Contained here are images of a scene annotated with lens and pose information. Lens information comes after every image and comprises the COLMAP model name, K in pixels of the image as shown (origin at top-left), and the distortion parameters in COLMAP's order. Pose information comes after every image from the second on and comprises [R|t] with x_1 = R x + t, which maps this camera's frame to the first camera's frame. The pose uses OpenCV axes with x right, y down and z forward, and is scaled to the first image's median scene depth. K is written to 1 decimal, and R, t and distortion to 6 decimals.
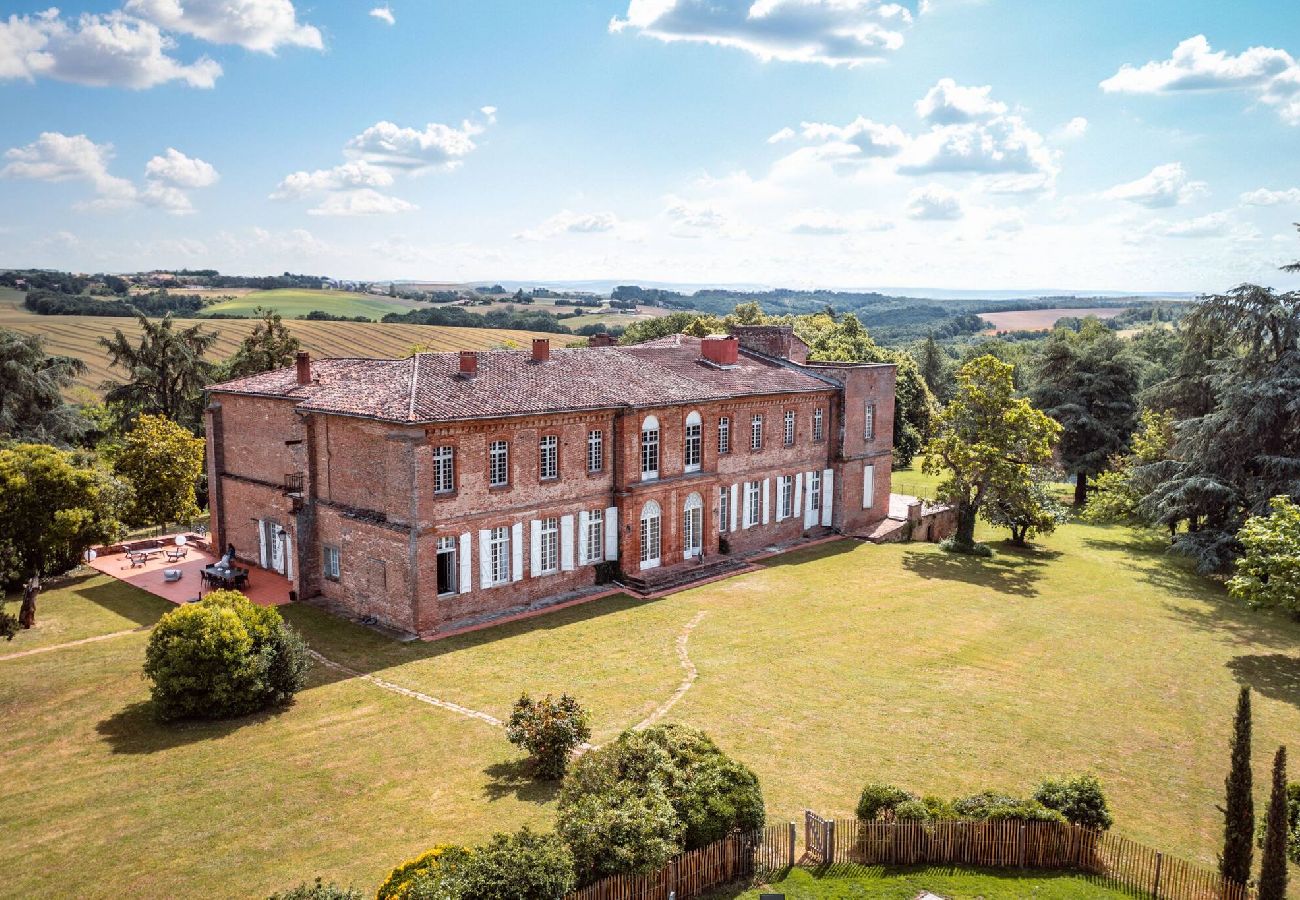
lens RADIAL K [[1072.7, 0, 651.9], [0, 1072.7, 437.3], [0, 0, 1]] dist [-0.010558, 0.000577]
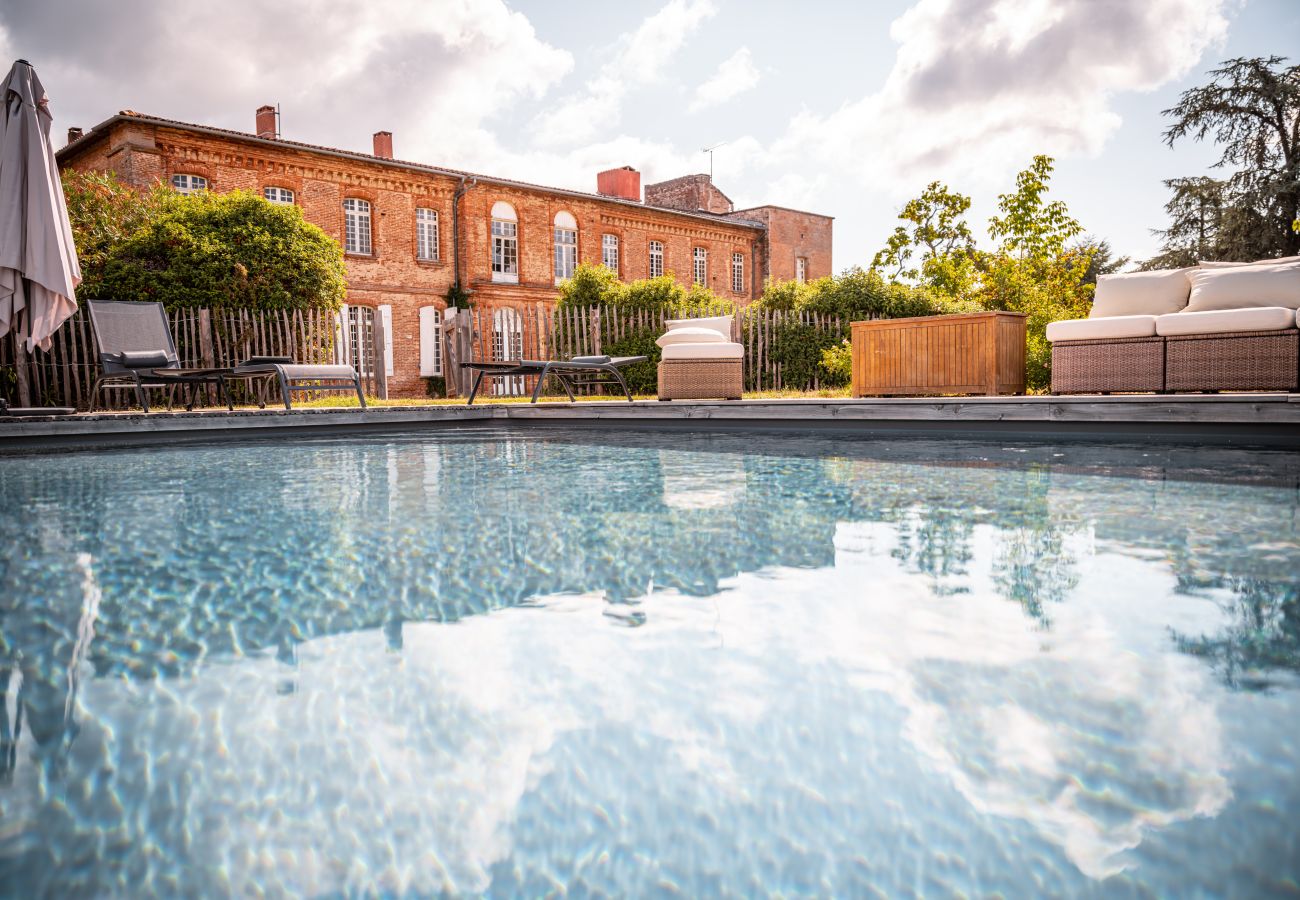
lens RADIAL K [[982.0, 0, 638.9], [0, 982.0, 443.4], [0, 0, 1]] dist [0.002464, 0.001161]
pose [[0.999137, -0.021984, -0.035234, 0.120827], [0.019541, 0.997478, -0.068238, 0.210946], [0.036645, 0.067491, 0.997047, 0.270863]]
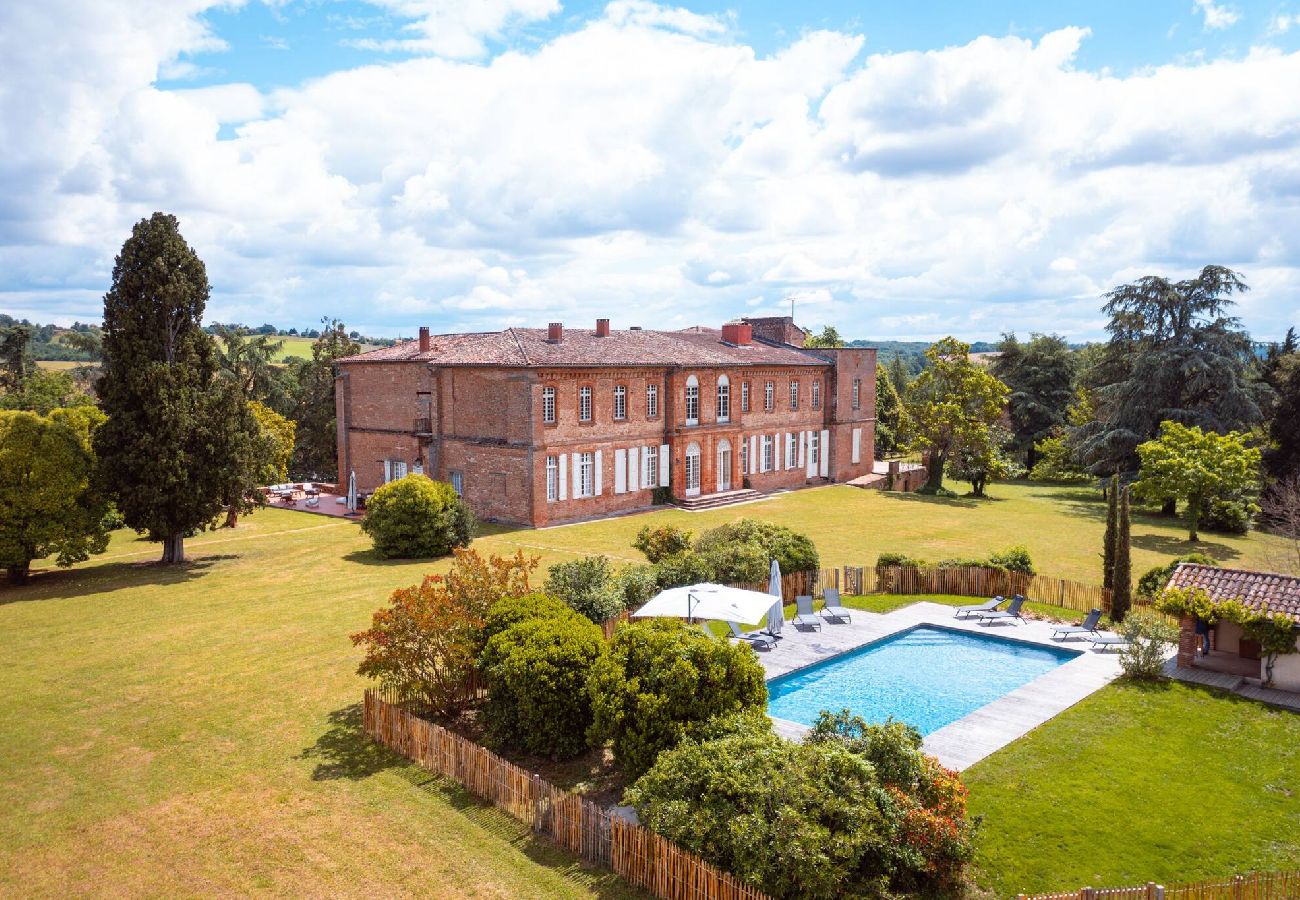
lens RADIAL K [[1072.7, 0, 651.9], [0, 1072.7, 437.3], [0, 0, 1]] dist [-0.010558, 0.000577]
pose [[0.999416, -0.011178, 0.032285, -0.090836], [0.012573, 0.998981, -0.043354, 0.108080], [-0.031768, 0.043734, 0.998538, -0.279026]]
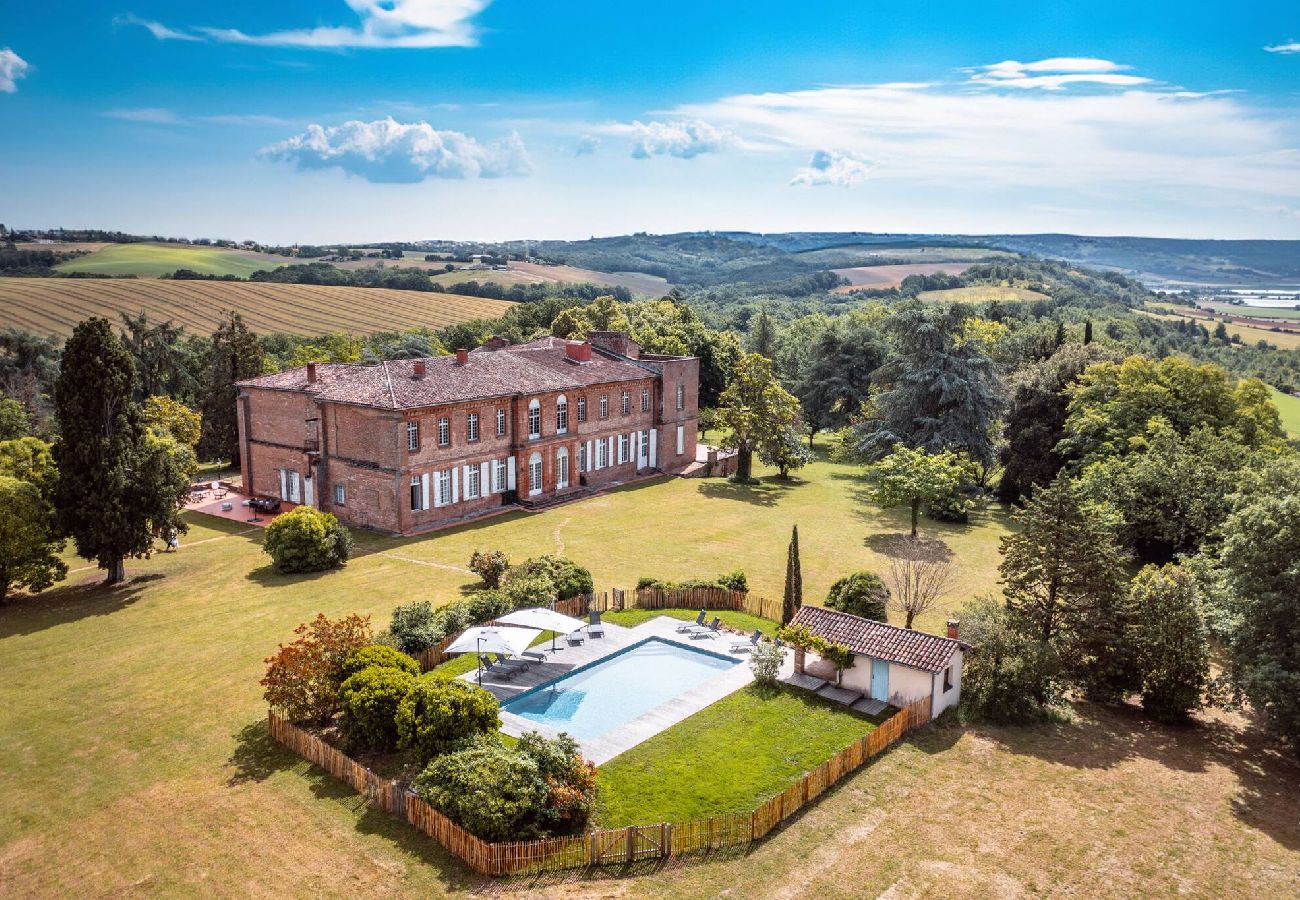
lens RADIAL K [[1070.9, 0, 645.9], [0, 1070.9, 446.8], [0, 0, 1]] dist [-0.001453, -0.002995]
pose [[0.993617, -0.018823, 0.111227, -0.014702], [0.012871, 0.998459, 0.053988, -0.032343], [-0.112072, -0.052212, 0.992327, -0.587671]]
